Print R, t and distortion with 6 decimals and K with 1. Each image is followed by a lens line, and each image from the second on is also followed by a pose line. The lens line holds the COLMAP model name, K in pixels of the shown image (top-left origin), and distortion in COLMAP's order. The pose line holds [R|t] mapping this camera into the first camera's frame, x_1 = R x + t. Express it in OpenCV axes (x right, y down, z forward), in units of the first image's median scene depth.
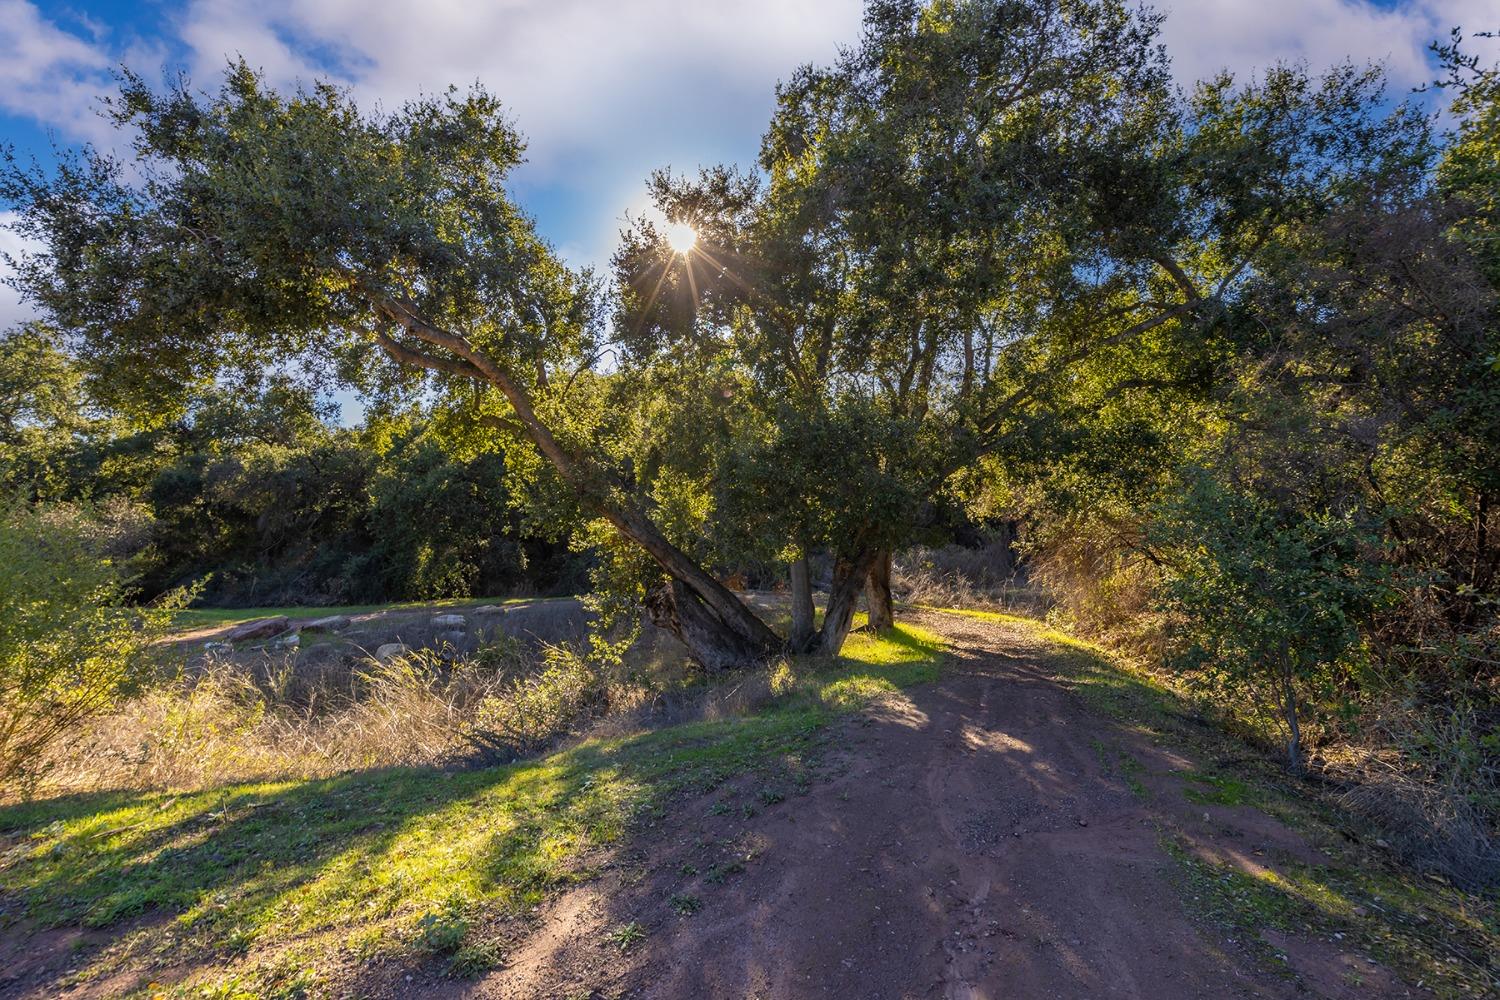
lens RADIAL K [[699.1, 0, 750.0], [0, 699.1, 500.0], [0, 0, 1]] dist [-0.000698, -0.000208]
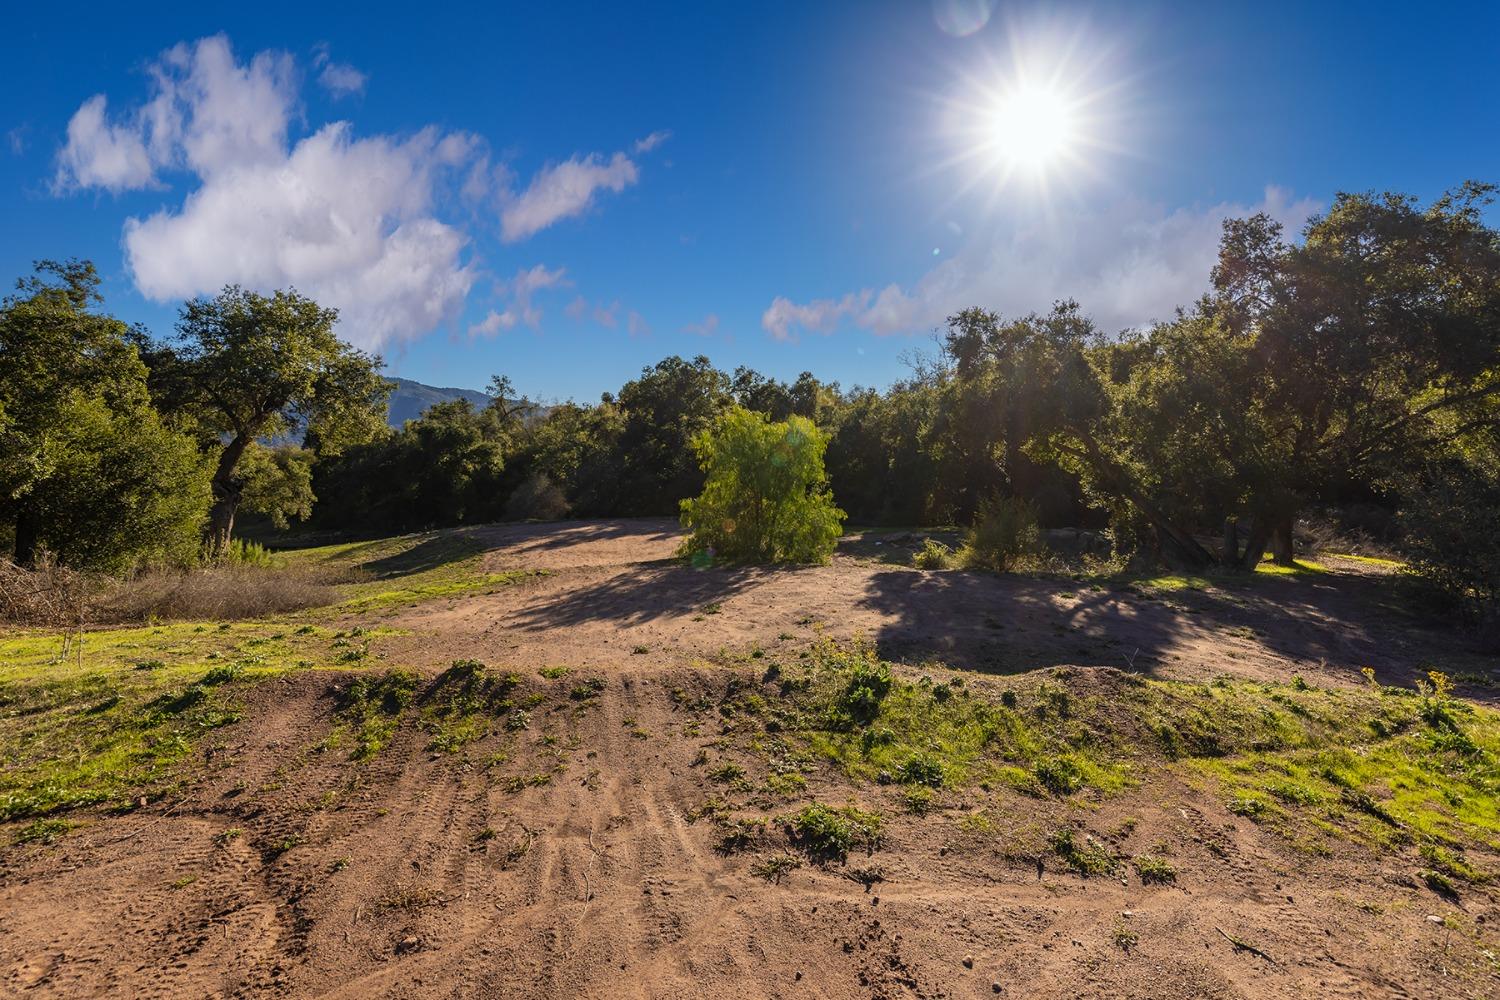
lens RADIAL K [[699.1, 0, 750.0], [0, 699.1, 500.0], [0, 0, 1]] dist [-0.000698, -0.000208]
pose [[0.885408, 0.038347, -0.463231, -0.115033], [0.007372, 0.995307, 0.096484, -0.088119], [0.464757, -0.088843, 0.880970, -0.700228]]
